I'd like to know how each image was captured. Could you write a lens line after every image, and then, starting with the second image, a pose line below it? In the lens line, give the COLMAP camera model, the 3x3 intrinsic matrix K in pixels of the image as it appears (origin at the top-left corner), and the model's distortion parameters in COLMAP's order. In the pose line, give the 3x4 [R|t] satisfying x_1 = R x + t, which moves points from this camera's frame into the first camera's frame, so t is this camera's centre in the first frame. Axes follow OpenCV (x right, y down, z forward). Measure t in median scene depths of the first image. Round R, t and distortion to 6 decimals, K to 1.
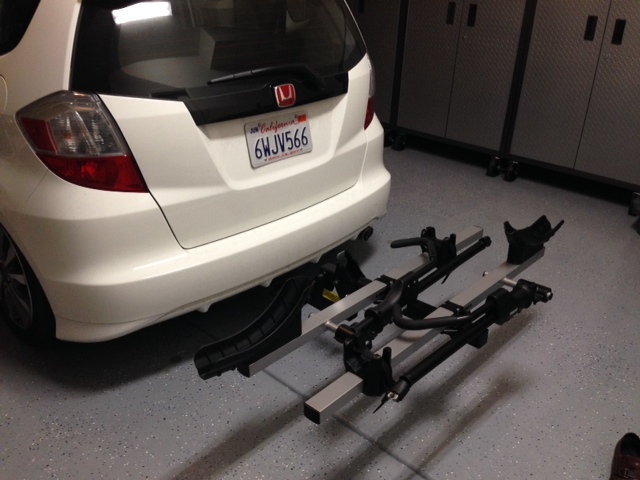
lens RADIAL K [[629.4, 0, 322.3], [0, 629.4, 248.7], [0, 0, 1]] dist [0.128015, -0.136211]
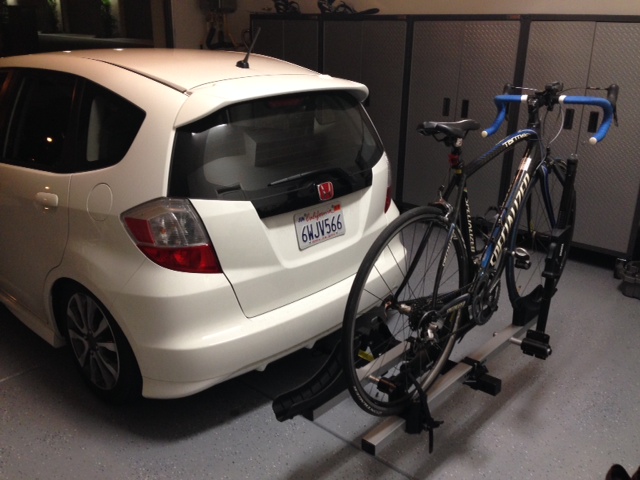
lens RADIAL K [[629.4, 0, 322.3], [0, 629.4, 248.7], [0, 0, 1]] dist [0.128015, -0.136211]
pose [[0.999683, -0.021962, 0.012327, -0.082396], [0.023101, 0.994570, -0.101473, -0.005188], [-0.010031, 0.101725, 0.994762, -0.212939]]
